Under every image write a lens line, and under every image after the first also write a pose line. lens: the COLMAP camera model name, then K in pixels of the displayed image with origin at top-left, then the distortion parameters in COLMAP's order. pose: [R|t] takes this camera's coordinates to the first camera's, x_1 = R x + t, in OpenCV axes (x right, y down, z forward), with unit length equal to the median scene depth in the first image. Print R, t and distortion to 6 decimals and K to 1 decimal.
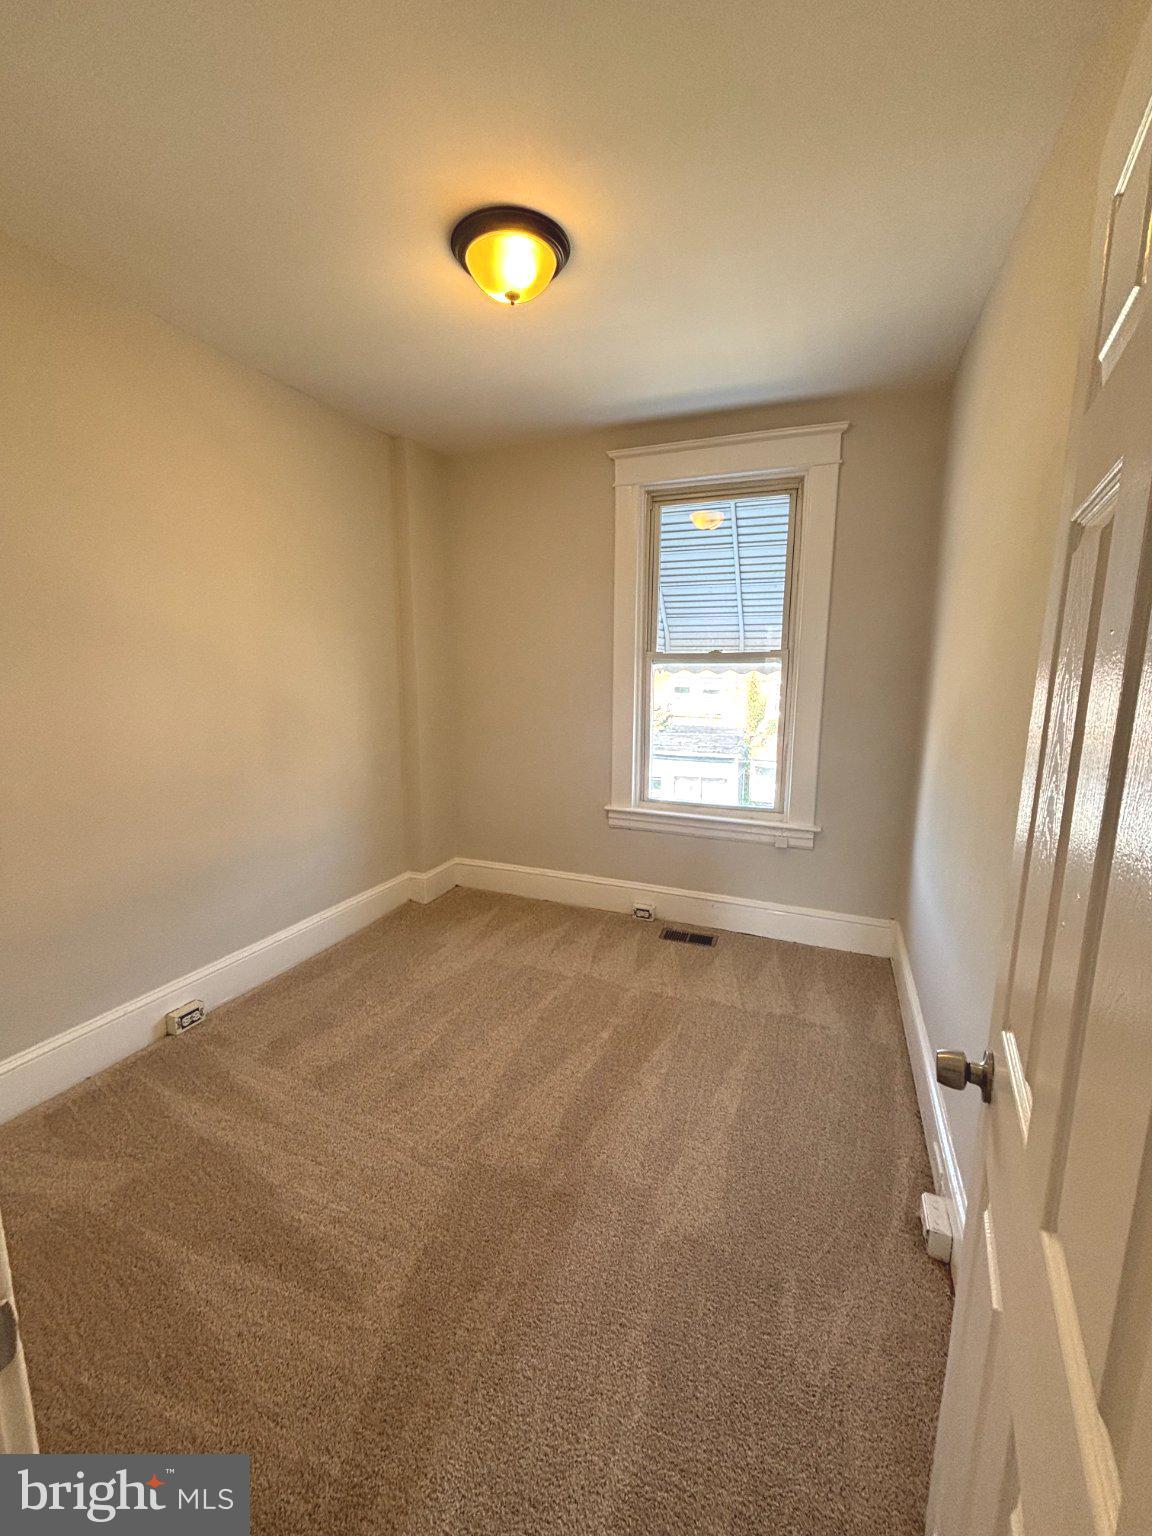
lens RADIAL K [[622.9, 0, 576.2], [0, 622.9, 803.9], [0, 0, 1]] dist [0.000794, 0.000123]
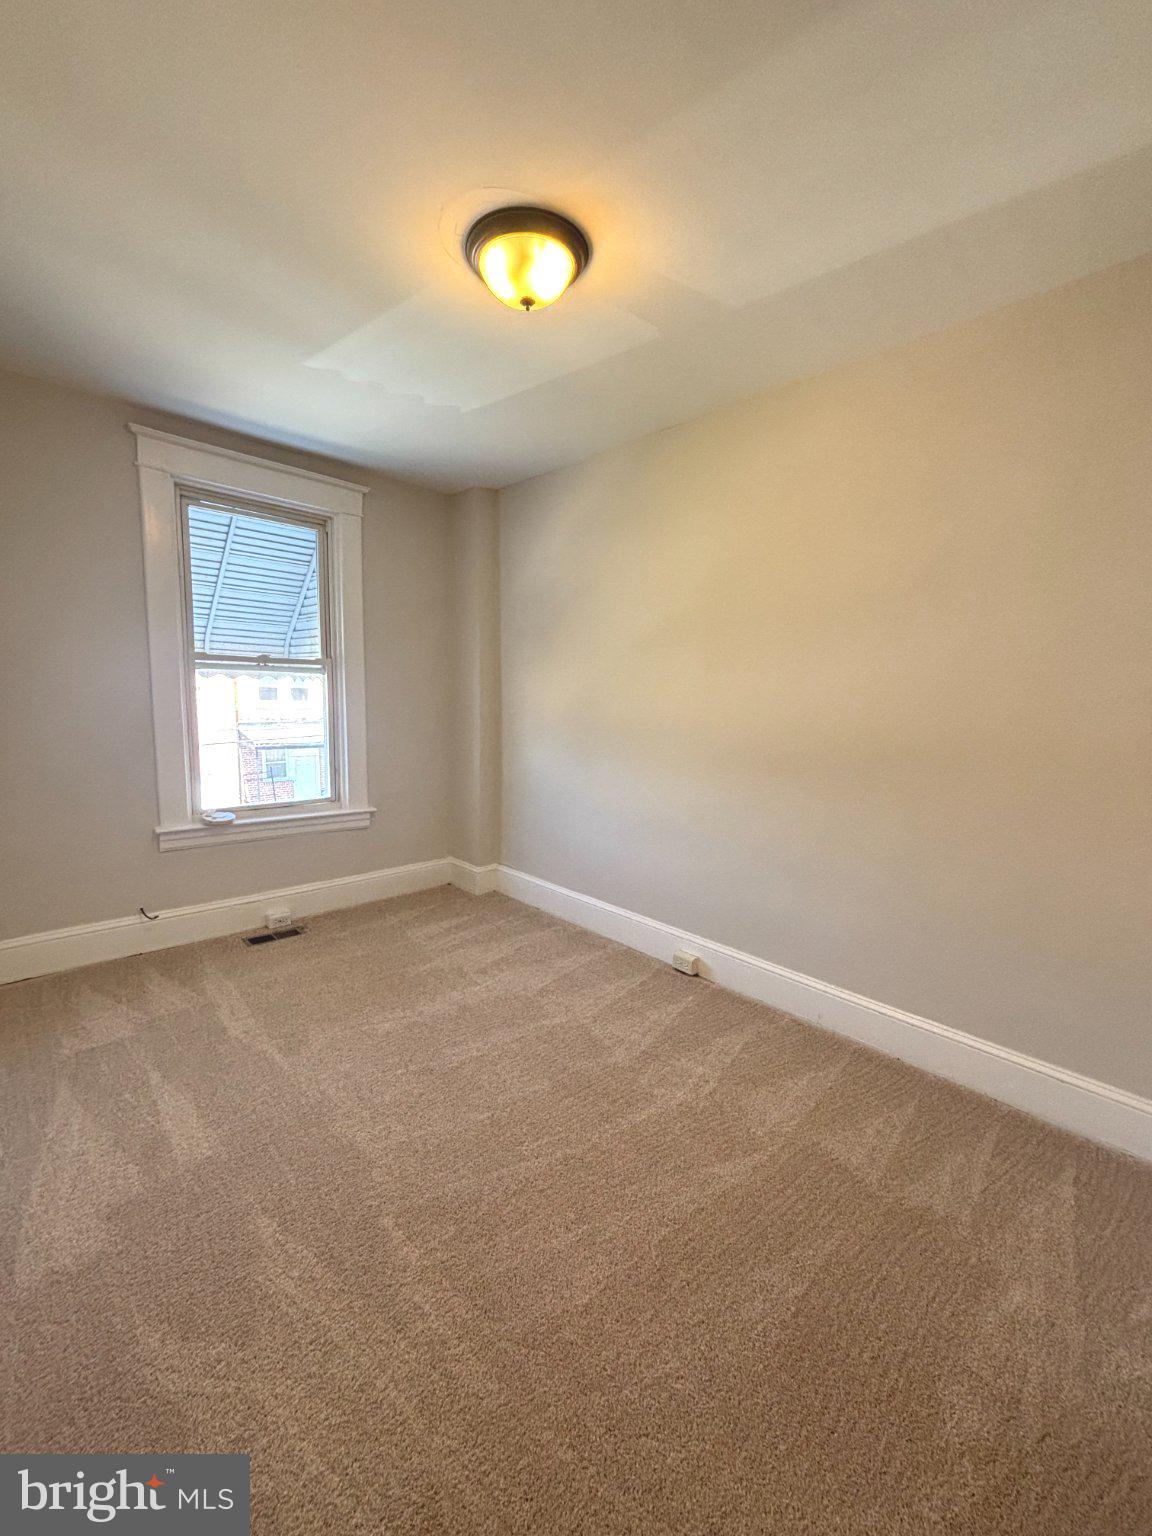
lens RADIAL K [[625.8, 0, 580.2], [0, 625.8, 764.7], [0, 0, 1]] dist [0.000962, 0.000520]
pose [[0.404271, -0.094527, 0.909742, -0.530840], [0.173697, 0.984479, 0.025106, -0.003478], [-0.897995, 0.147870, 0.414415, 0.128815]]
